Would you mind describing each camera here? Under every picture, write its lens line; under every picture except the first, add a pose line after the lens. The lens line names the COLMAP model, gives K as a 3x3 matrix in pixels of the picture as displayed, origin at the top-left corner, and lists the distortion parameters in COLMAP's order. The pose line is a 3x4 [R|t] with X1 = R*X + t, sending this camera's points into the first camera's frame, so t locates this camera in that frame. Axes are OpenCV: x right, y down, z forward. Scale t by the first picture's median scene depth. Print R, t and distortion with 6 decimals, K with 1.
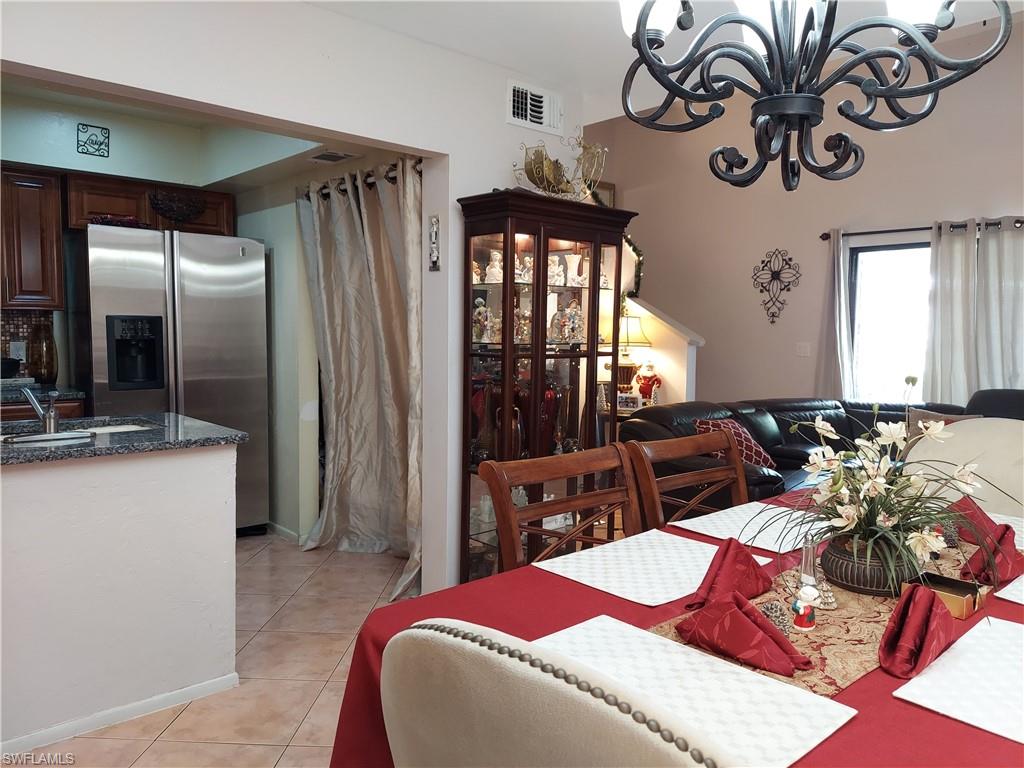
lens RADIAL K [[734.9, 0, 513.8], [0, 734.9, 382.1], [0, 0, 1]] dist [0.107203, -0.125260]
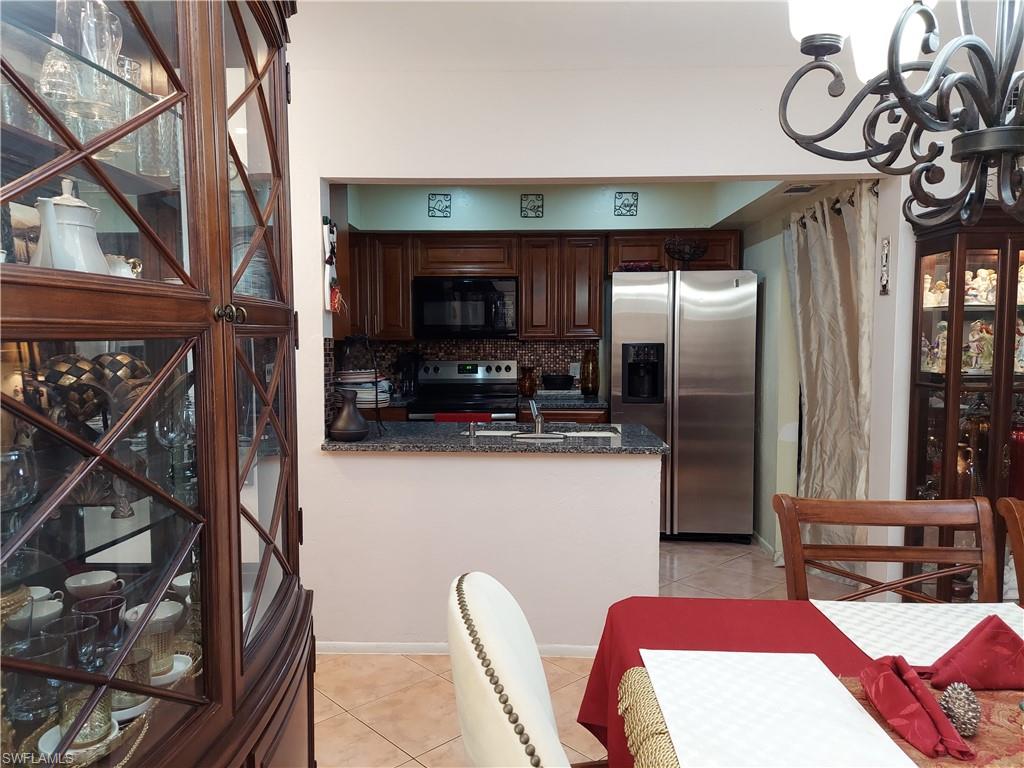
lens RADIAL K [[734.9, 0, 513.8], [0, 734.9, 382.1], [0, 0, 1]] dist [0.107203, -0.125260]
pose [[0.719616, 0.030625, -0.693697, 0.178523], [-0.043772, 0.999041, -0.001302, -0.014115], [0.692992, 0.031302, 0.720266, -0.014288]]
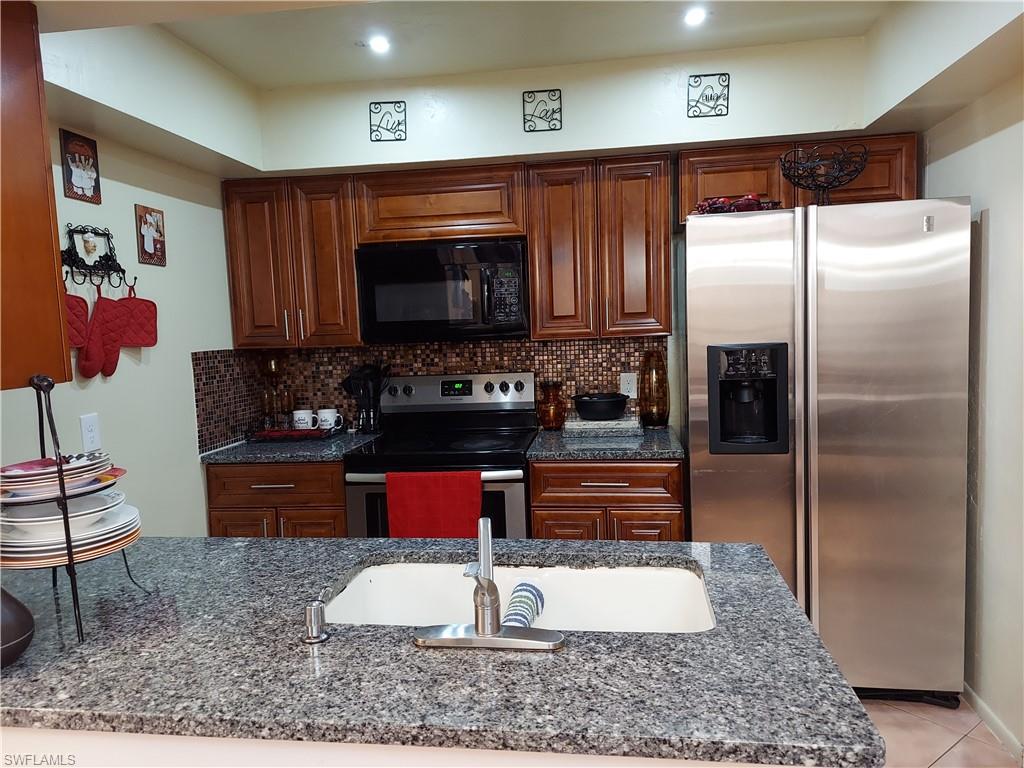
lens RADIAL K [[734.9, 0, 513.8], [0, 734.9, 382.1], [0, 0, 1]] dist [0.107203, -0.125260]
pose [[0.642106, 0.030525, -0.766007, -0.130056], [-0.012107, 0.999486, 0.029681, -0.070712], [0.766520, -0.009784, 0.642146, 0.410465]]
